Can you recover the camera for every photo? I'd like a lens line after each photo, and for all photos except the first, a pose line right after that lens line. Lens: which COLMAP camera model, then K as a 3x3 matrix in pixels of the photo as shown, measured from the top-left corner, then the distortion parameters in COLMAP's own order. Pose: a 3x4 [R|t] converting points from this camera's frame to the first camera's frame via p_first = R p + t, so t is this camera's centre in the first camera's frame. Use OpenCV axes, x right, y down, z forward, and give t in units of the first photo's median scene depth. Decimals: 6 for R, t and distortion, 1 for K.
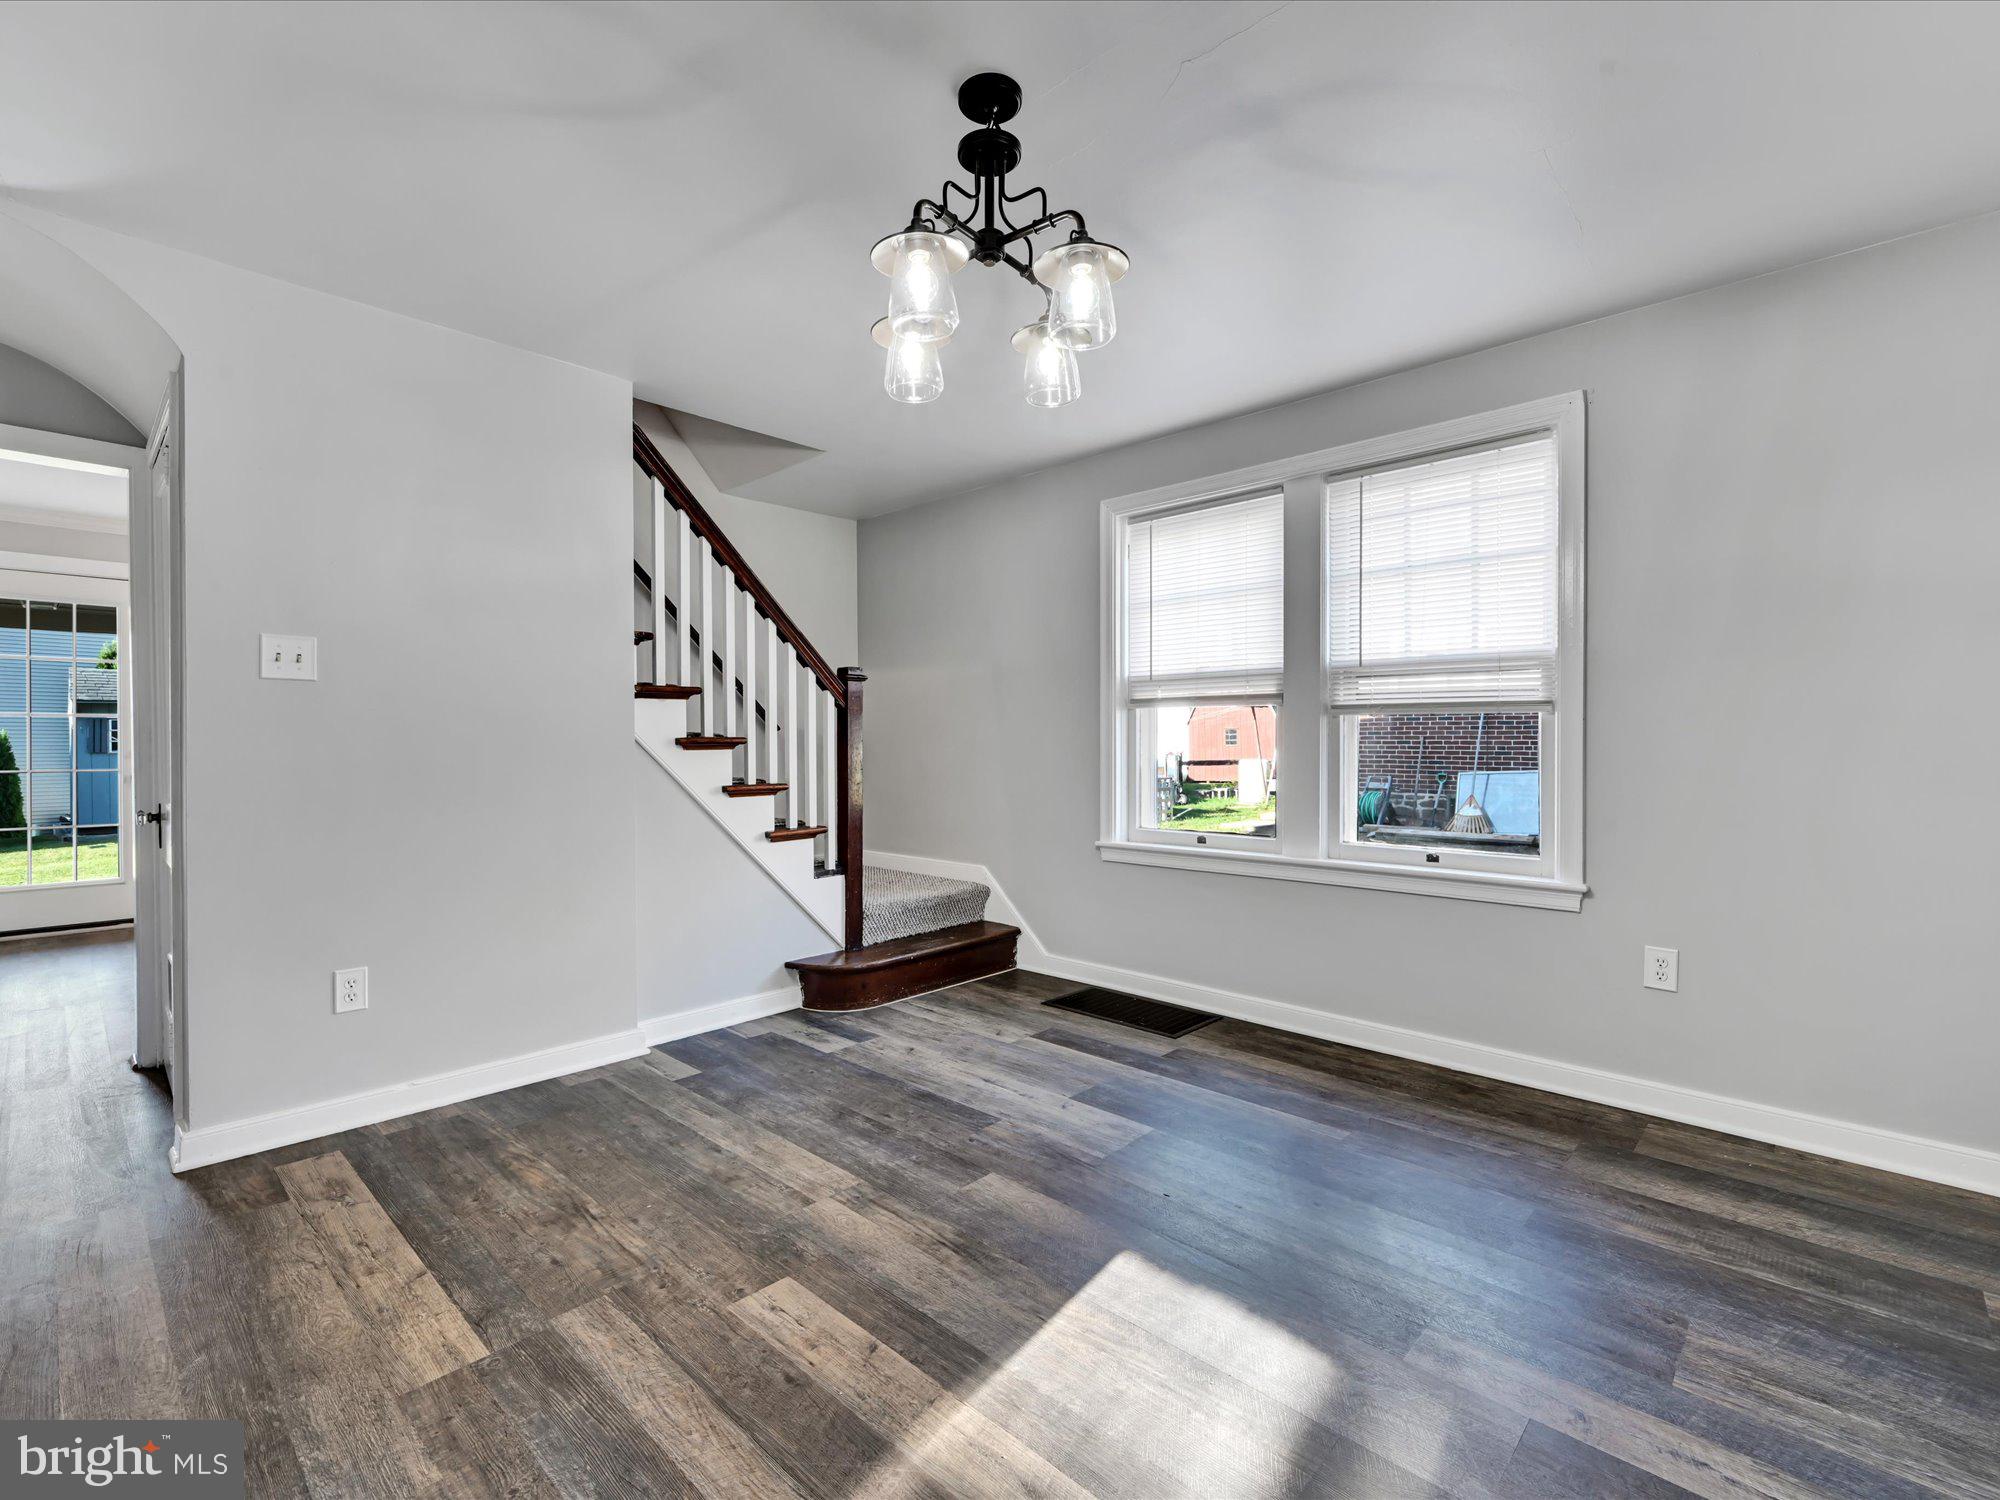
lens RADIAL K [[910.0, 0, 1000.0], [0, 910.0, 750.0], [0, 0, 1]] dist [0.001177, 0.000374]
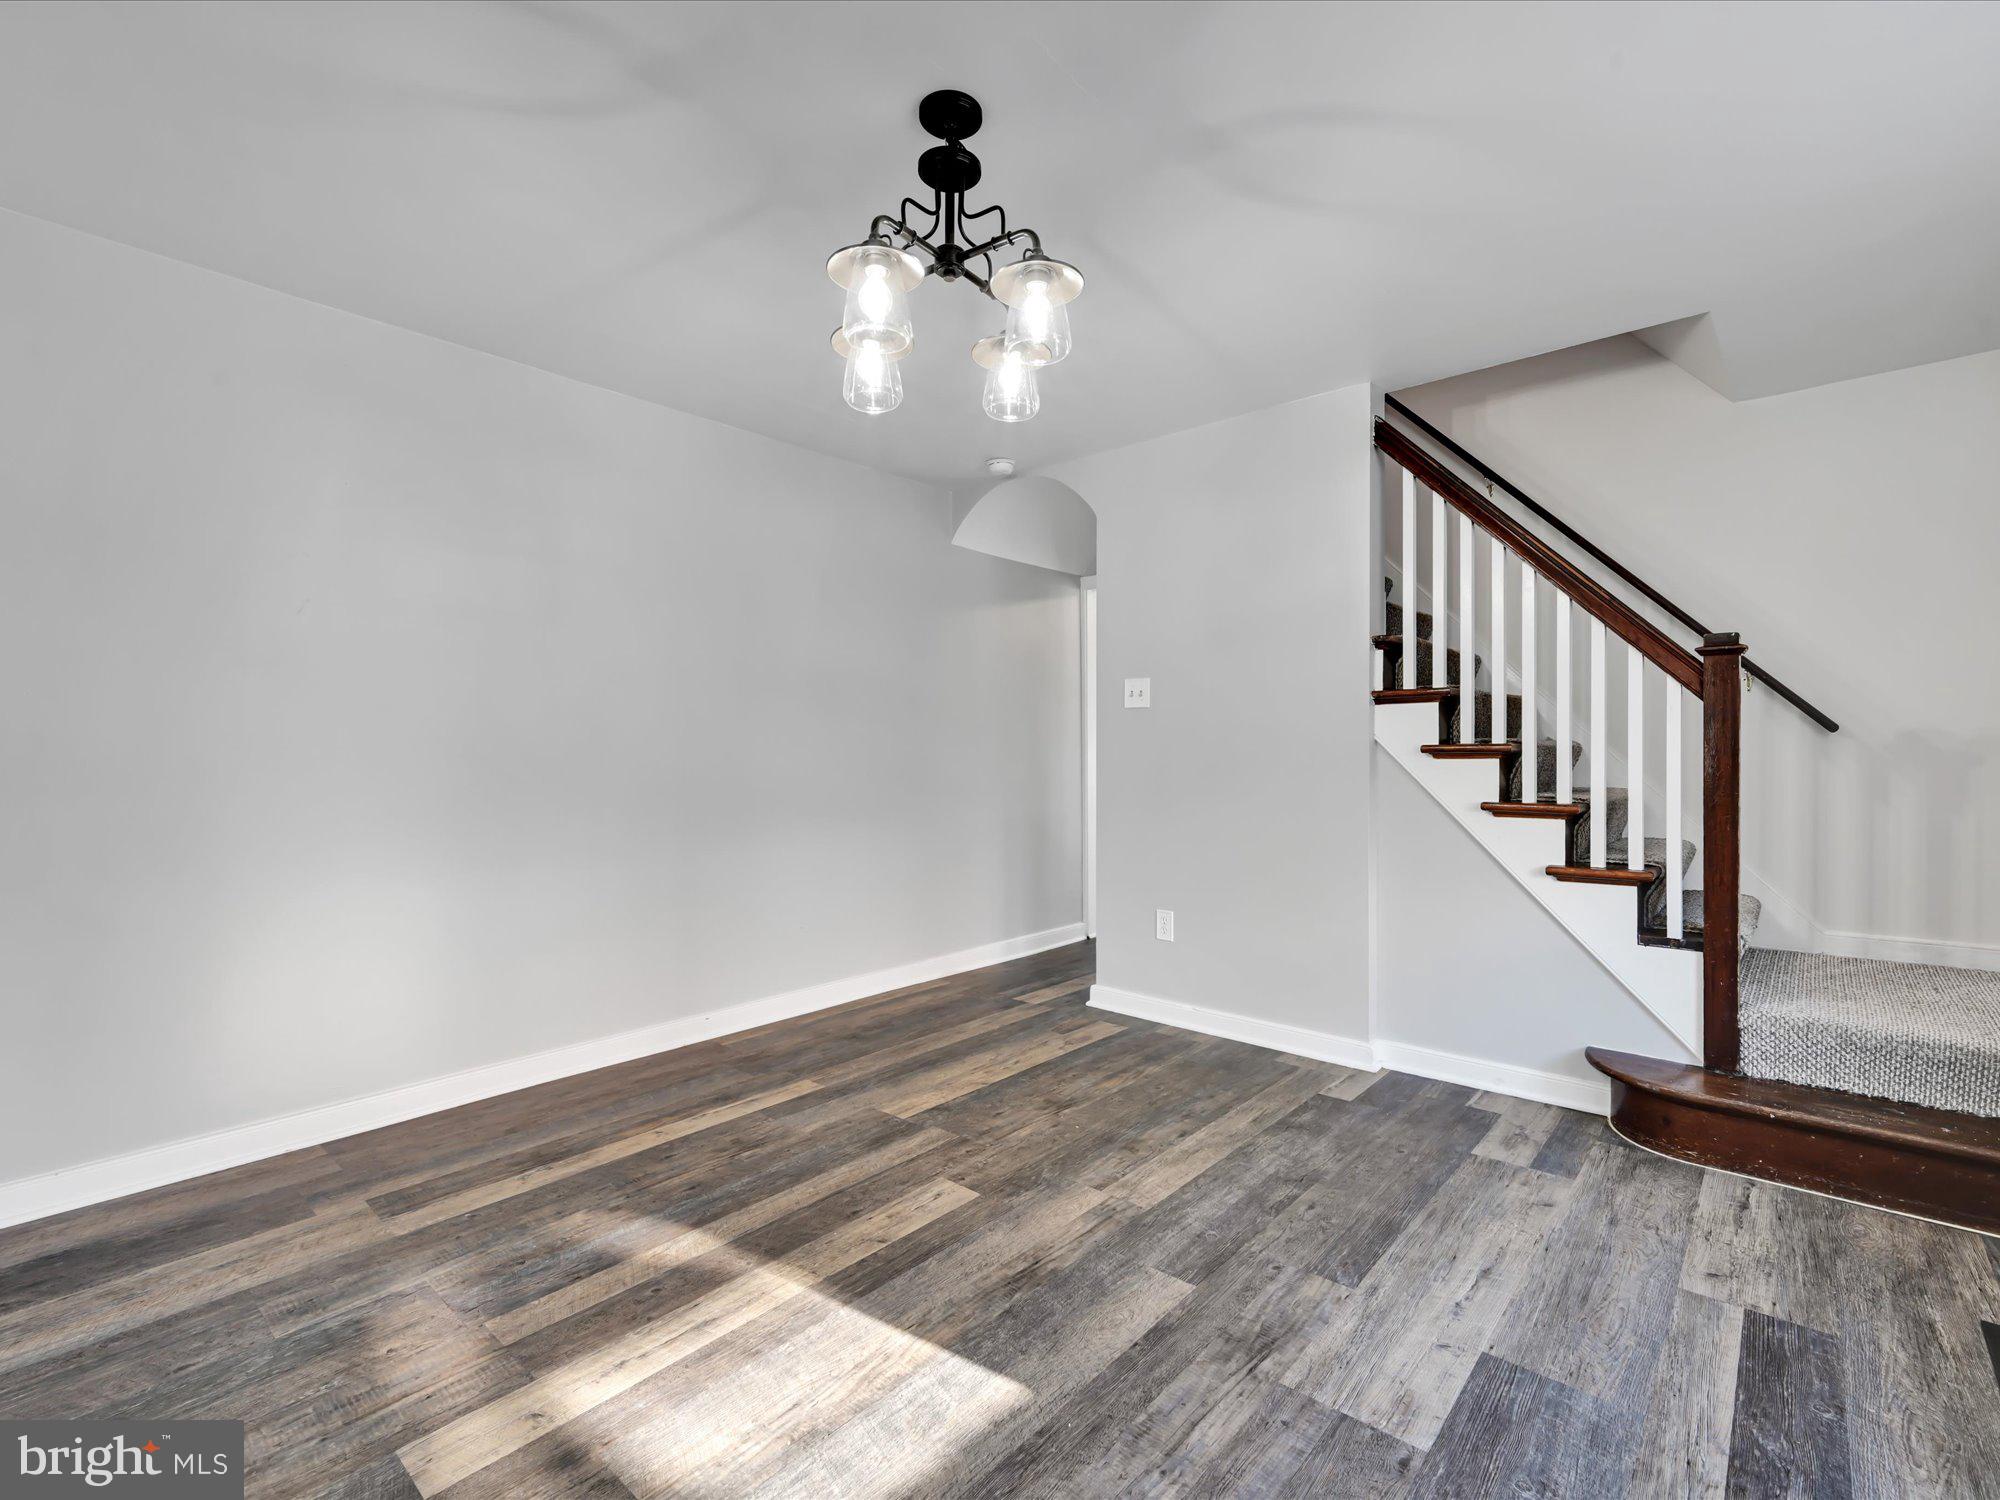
lens RADIAL K [[910.0, 0, 1000.0], [0, 910.0, 750.0], [0, 0, 1]] dist [0.001177, 0.000374]
pose [[0.036856, 0.003025, -0.999316, 0.623343], [-0.006559, 0.999975, 0.002785, -0.009517], [0.999299, 0.006451, 0.036875, 0.626146]]
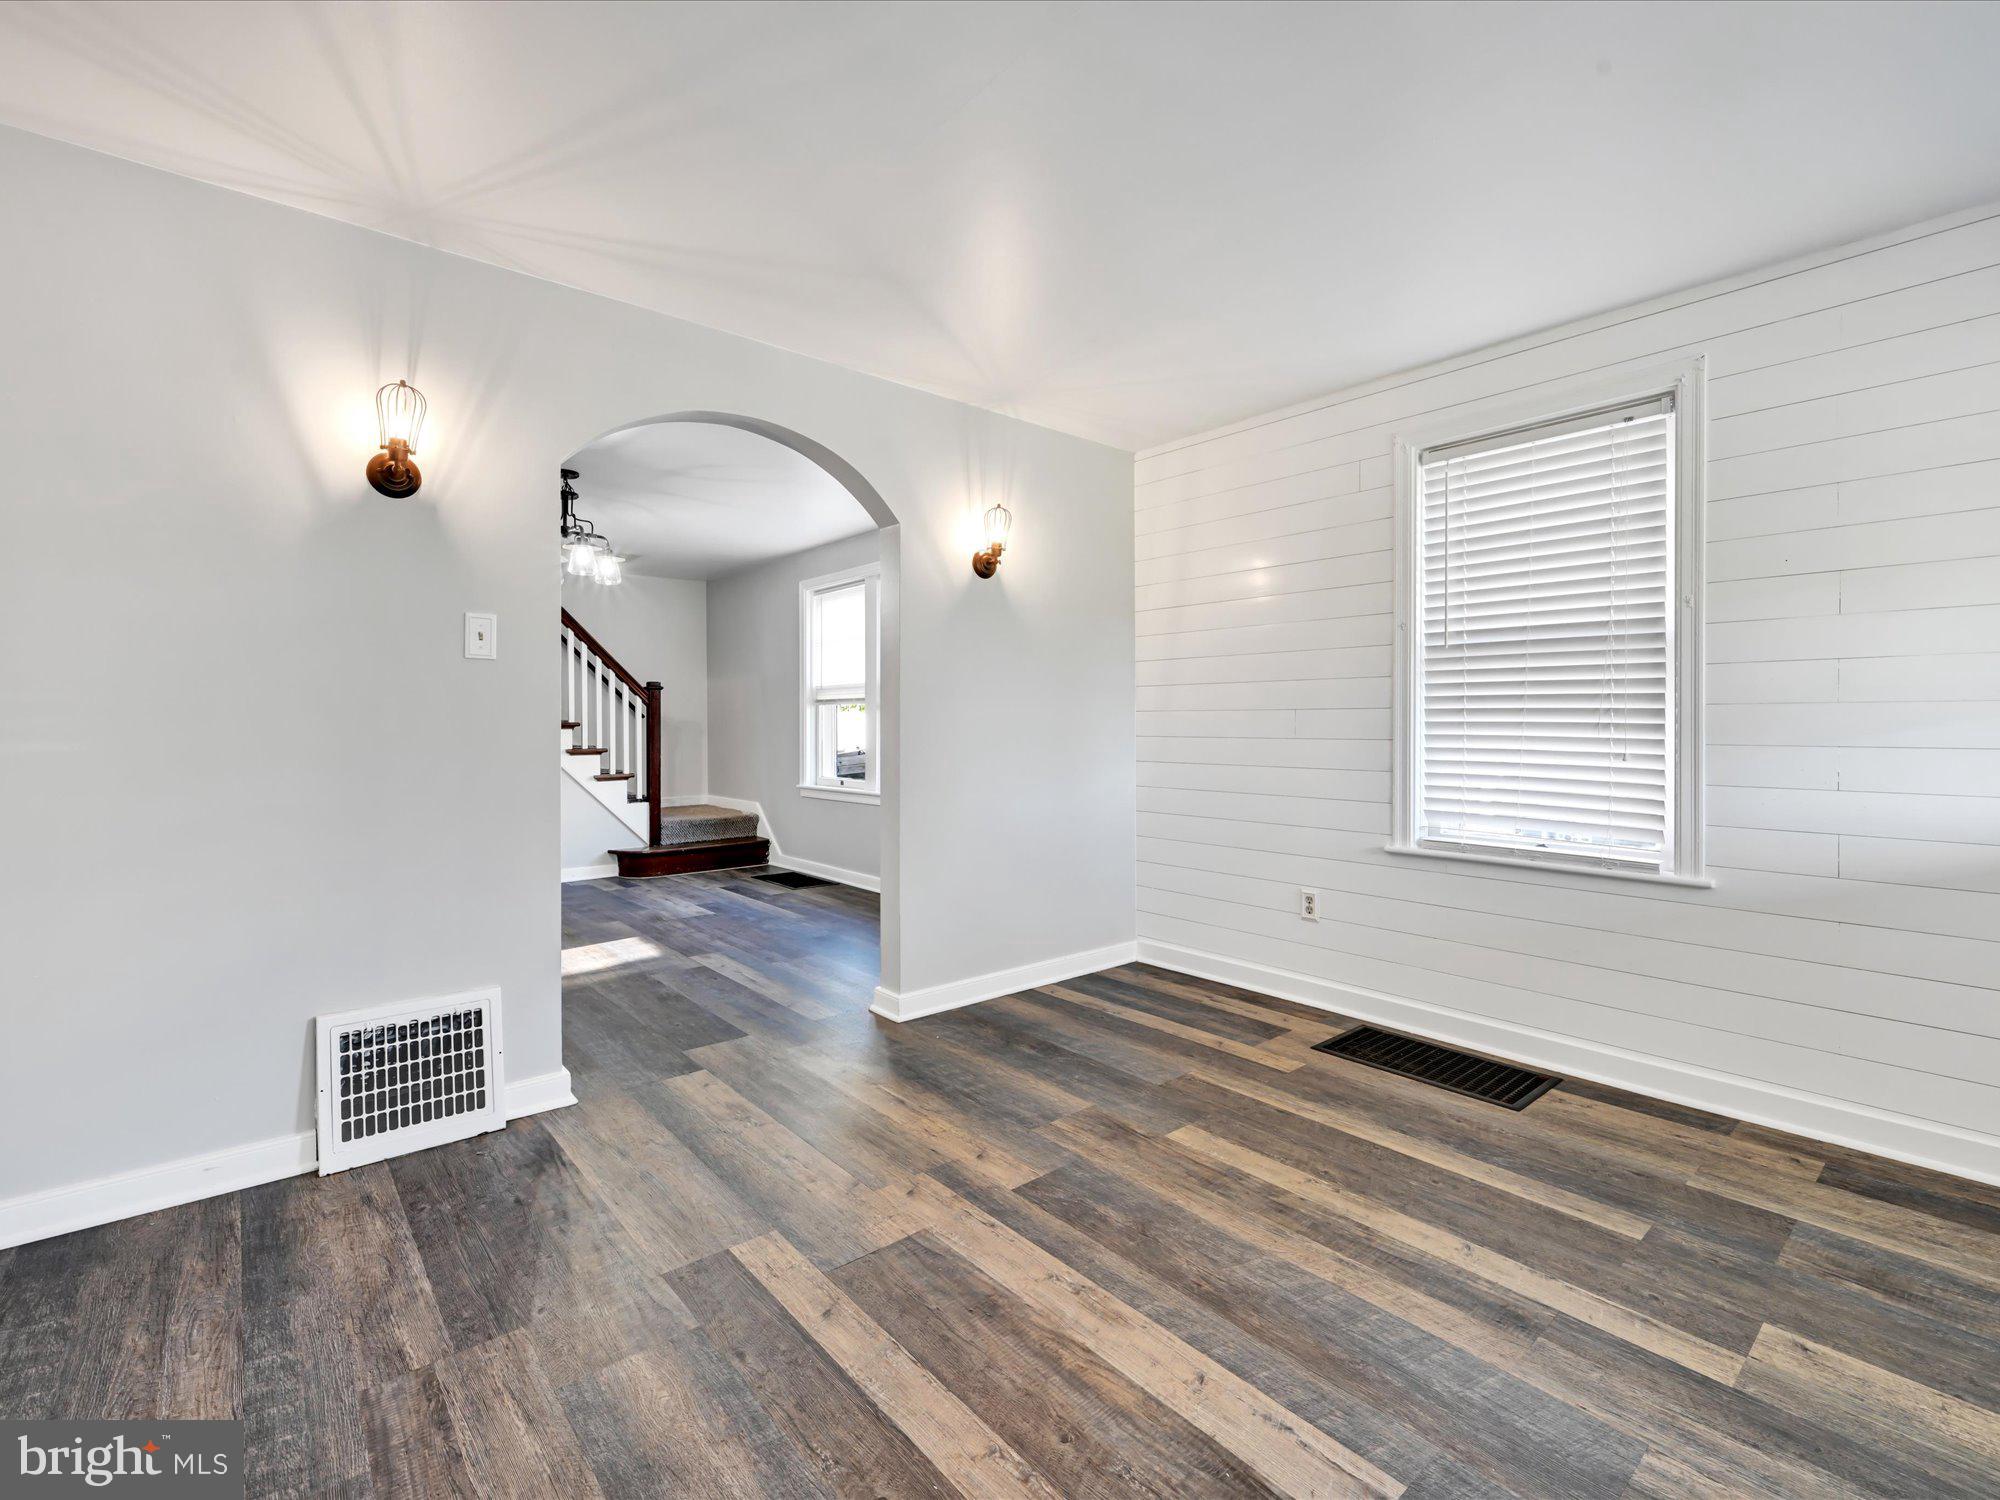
lens RADIAL K [[924.1, 0, 1000.1], [0, 924.1, 735.6], [0, 0, 1]] dist [0.002481, 0.000646]
pose [[0.992931, 0.002628, -0.118661, 0.931802], [-0.002568, 0.999996, 0.000657, 0.010324], [0.118662, -0.000347, 0.992935, -0.881993]]
